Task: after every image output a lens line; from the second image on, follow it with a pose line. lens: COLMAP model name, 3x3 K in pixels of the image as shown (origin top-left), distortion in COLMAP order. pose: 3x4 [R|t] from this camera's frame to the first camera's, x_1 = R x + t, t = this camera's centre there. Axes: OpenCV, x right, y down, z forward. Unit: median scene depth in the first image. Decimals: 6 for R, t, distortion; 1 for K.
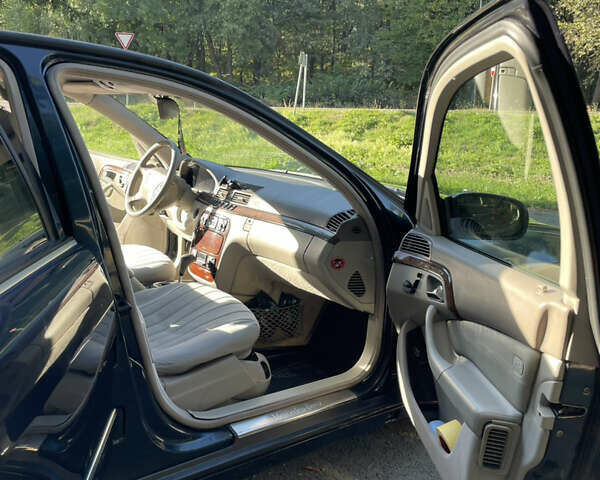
lens RADIAL K [[592.3, 0, 300.0], [0, 592.3, 240.0], [0, 0, 1]] dist [0.062026, -0.031443]
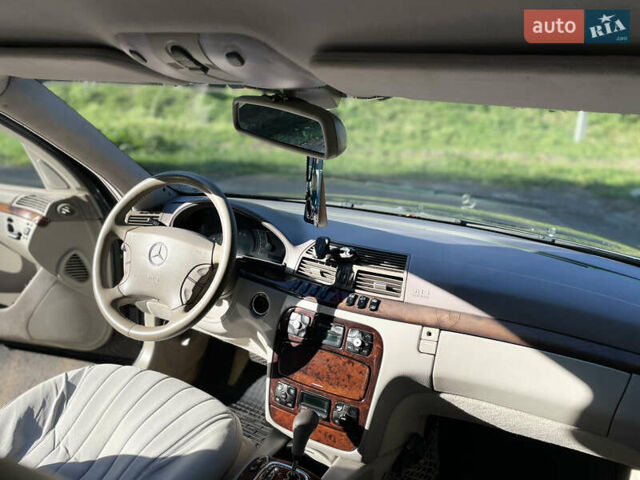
lens RADIAL K [[479.3, 0, 320.0], [0, 479.3, 240.0], [0, 0, 1]] dist [0.070019, -0.096793]
pose [[0.897236, -0.117129, 0.425734, -0.332620], [0.078316, 0.991102, 0.107624, -0.162240], [-0.434551, -0.063222, 0.898425, 0.639178]]
